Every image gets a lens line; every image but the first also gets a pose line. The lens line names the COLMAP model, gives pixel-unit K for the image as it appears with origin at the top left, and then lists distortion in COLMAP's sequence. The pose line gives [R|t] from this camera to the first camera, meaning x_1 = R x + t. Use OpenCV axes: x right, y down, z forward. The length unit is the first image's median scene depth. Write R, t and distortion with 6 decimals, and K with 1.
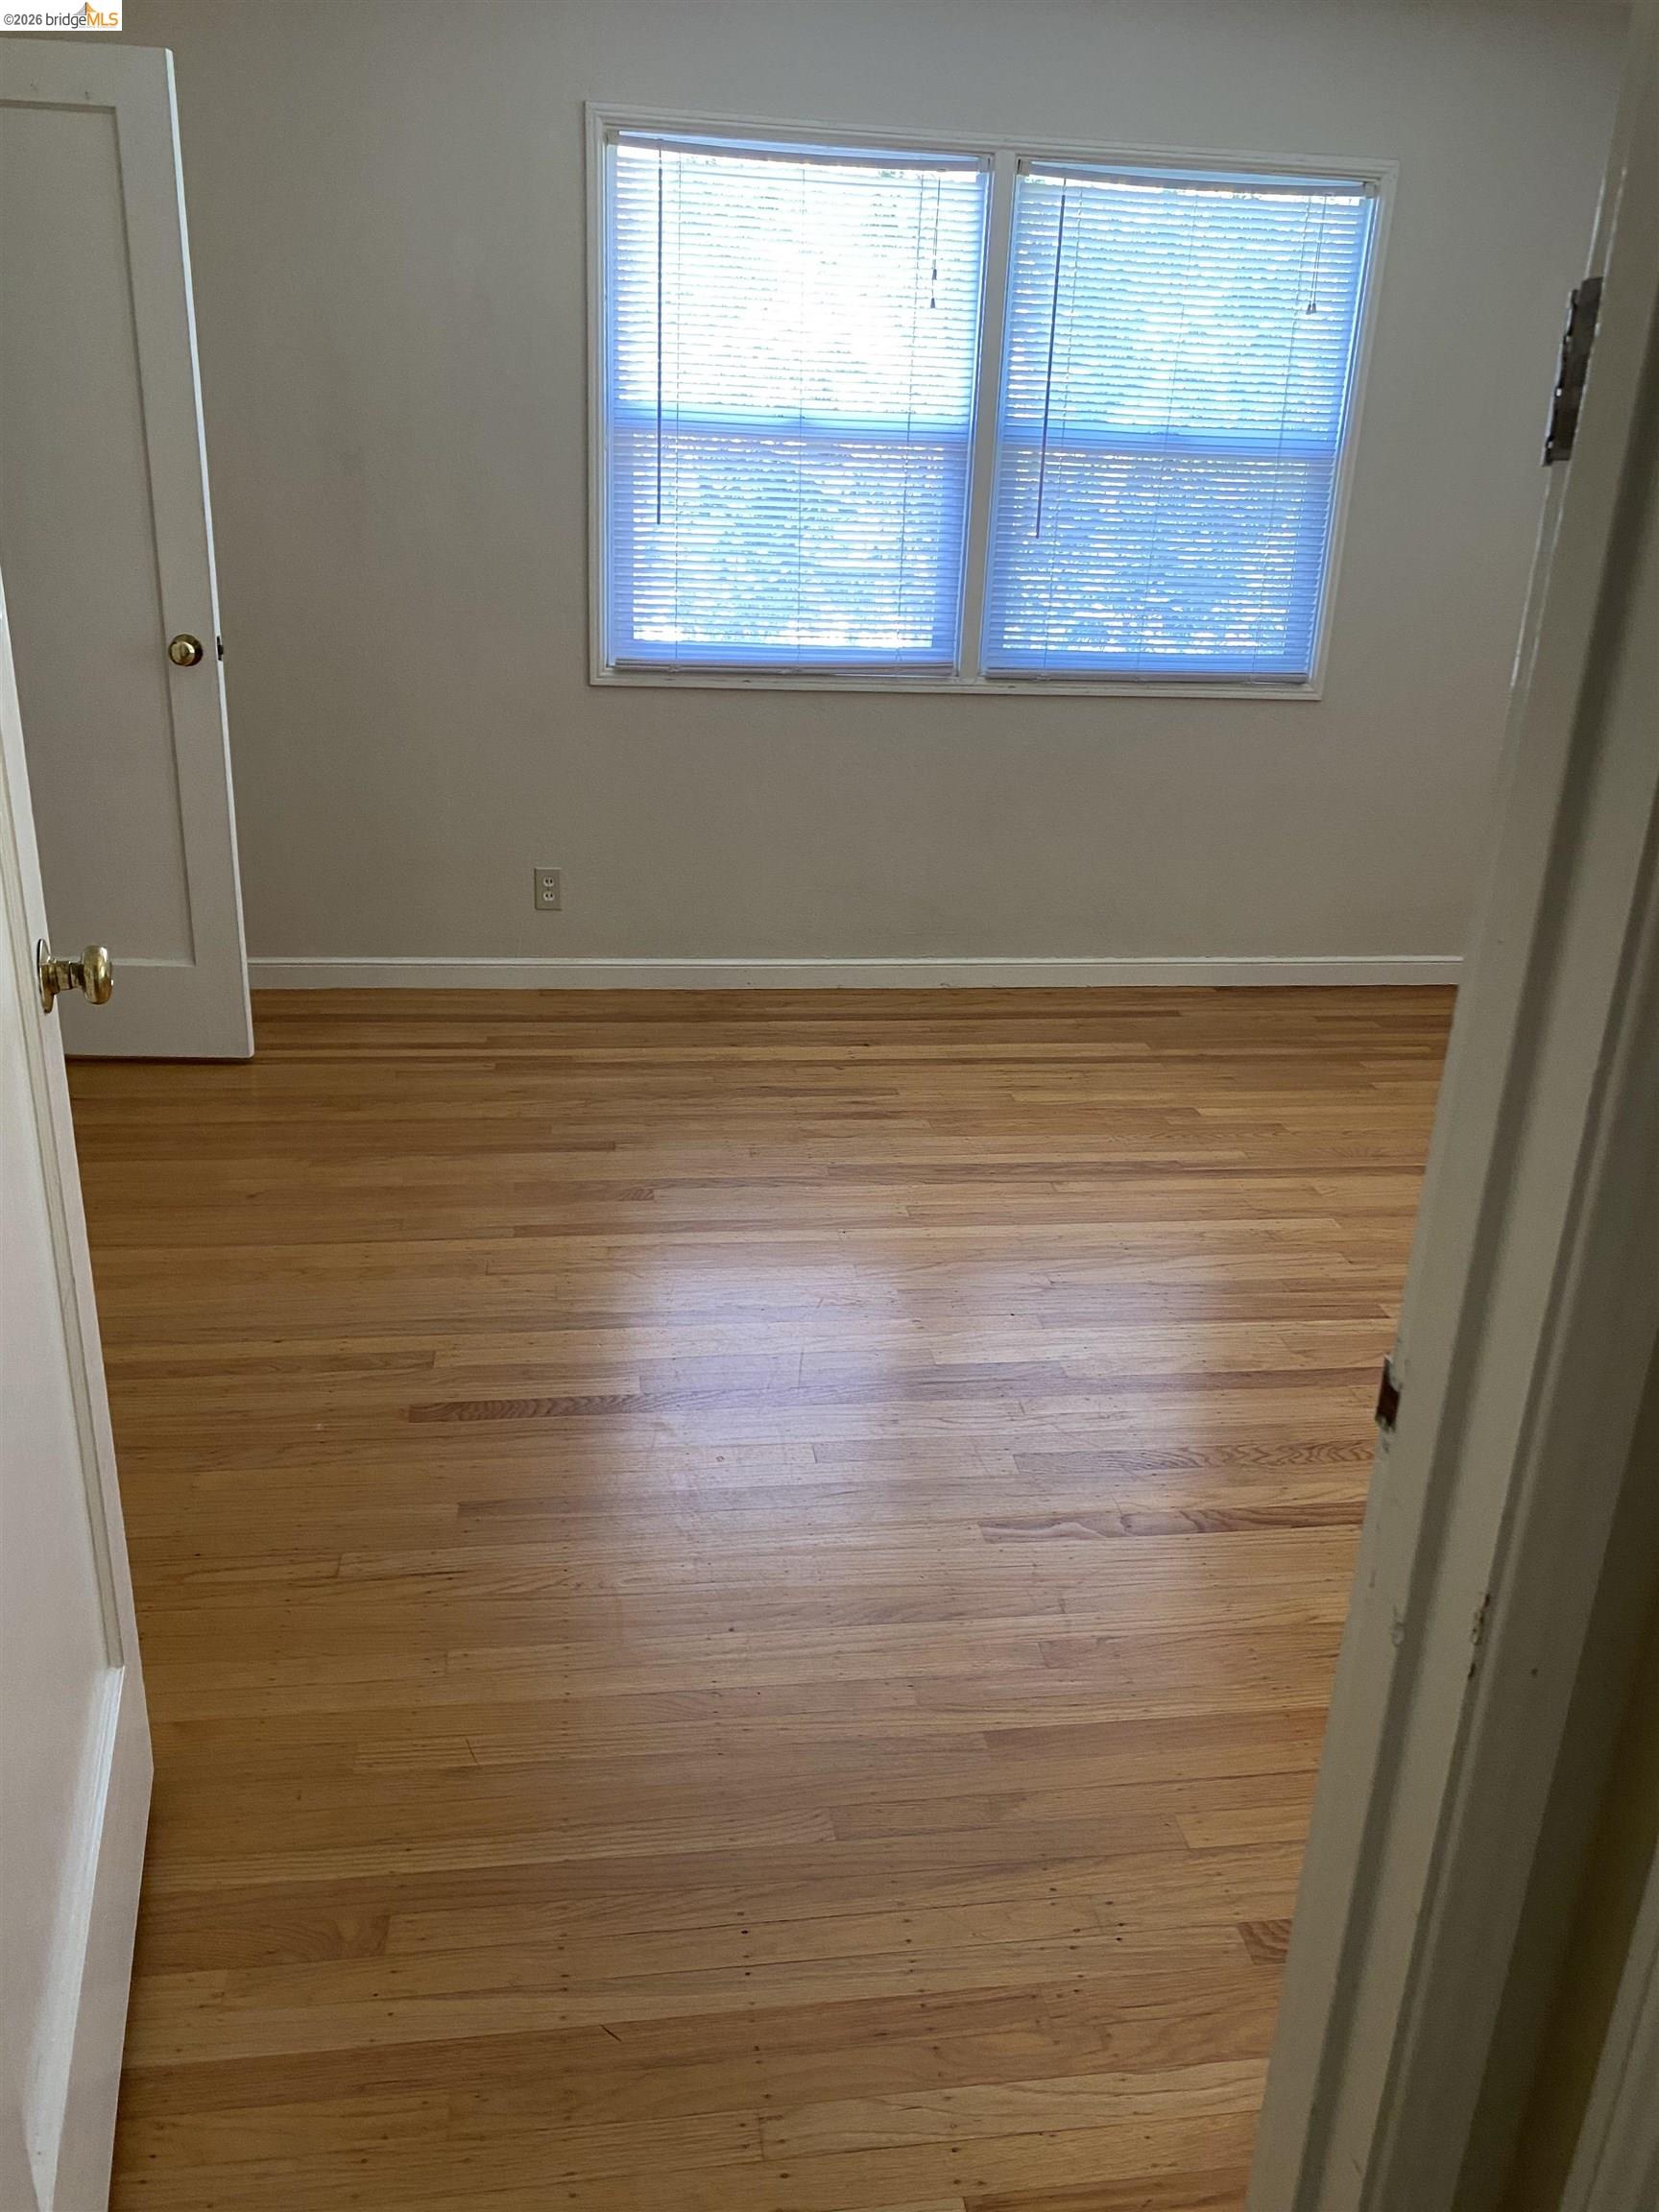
lens RADIAL K [[1668.6, 0, 831.4], [0, 1668.6, 1095.6], [0, 0, 1]] dist [0.010351, -0.001082]
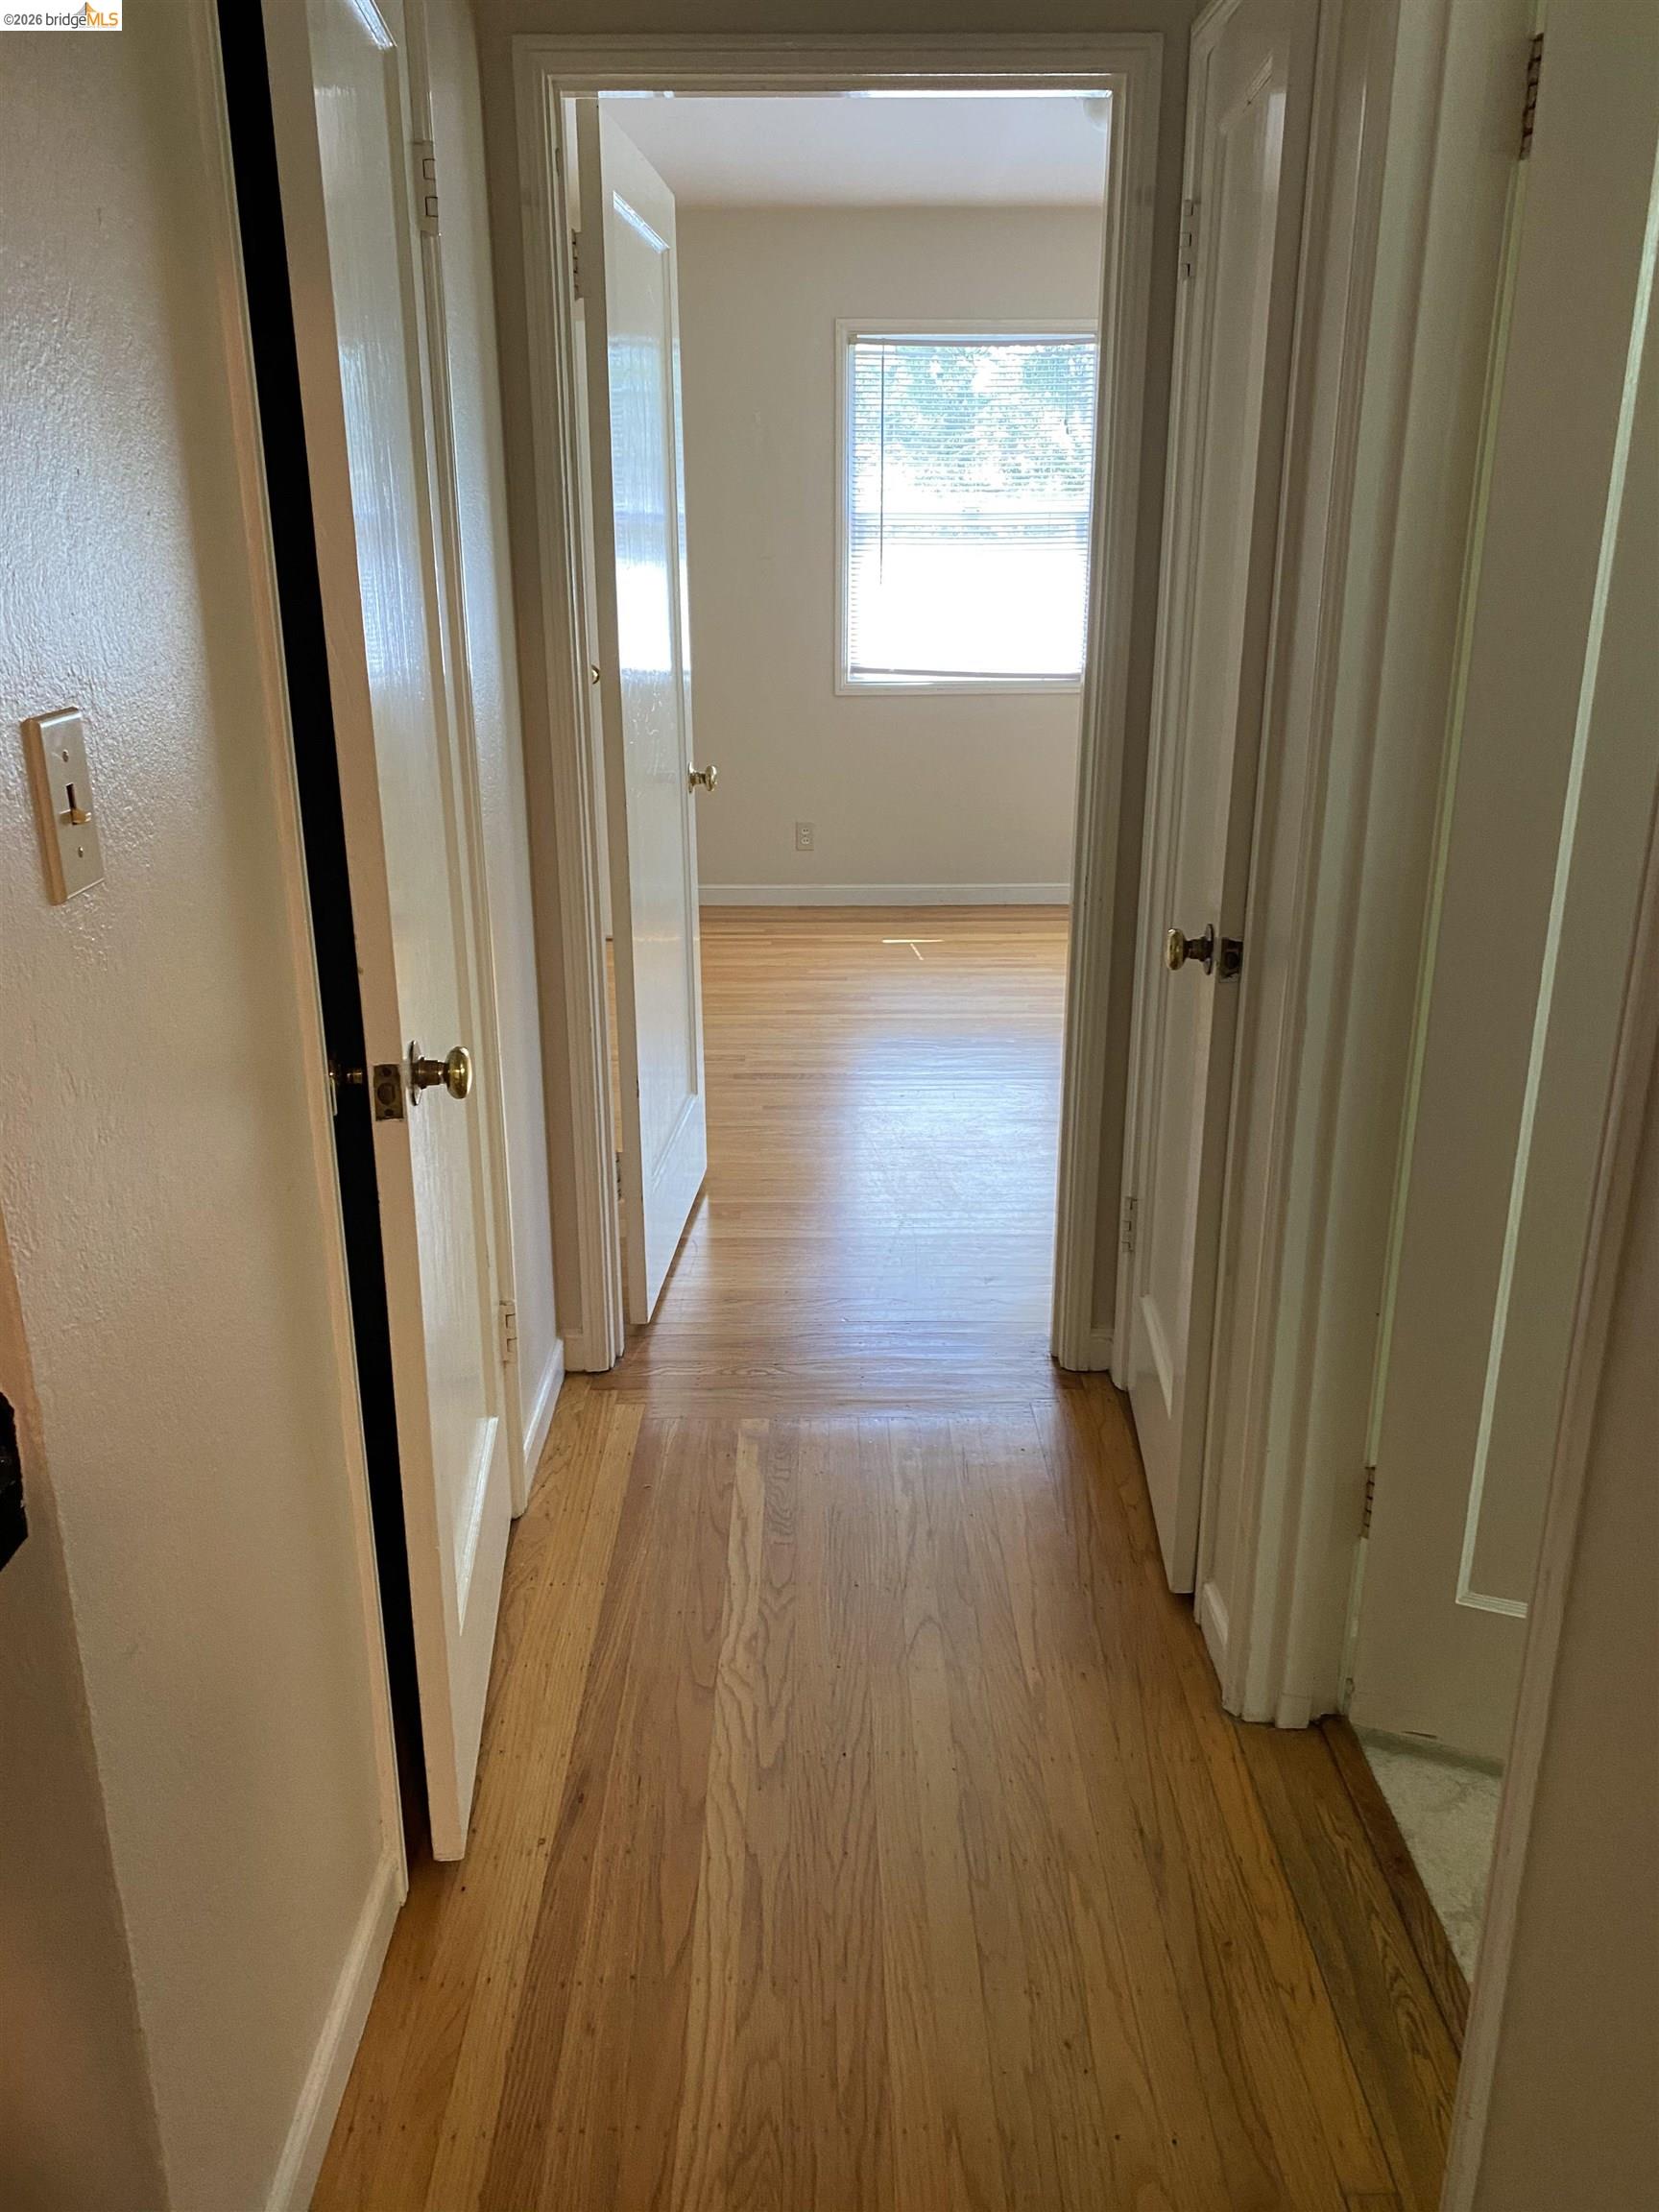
lens RADIAL K [[1685.2, 0, 829.5], [0, 1685.2, 1106.0], [0, 0, 1]] dist [0.005344, 0.005799]
pose [[0.989667, 0.009442, -0.143074, 0.098099], [-0.011409, 0.999851, -0.012937, 0.172783], [0.142930, 0.014436, 0.989627, -0.664933]]
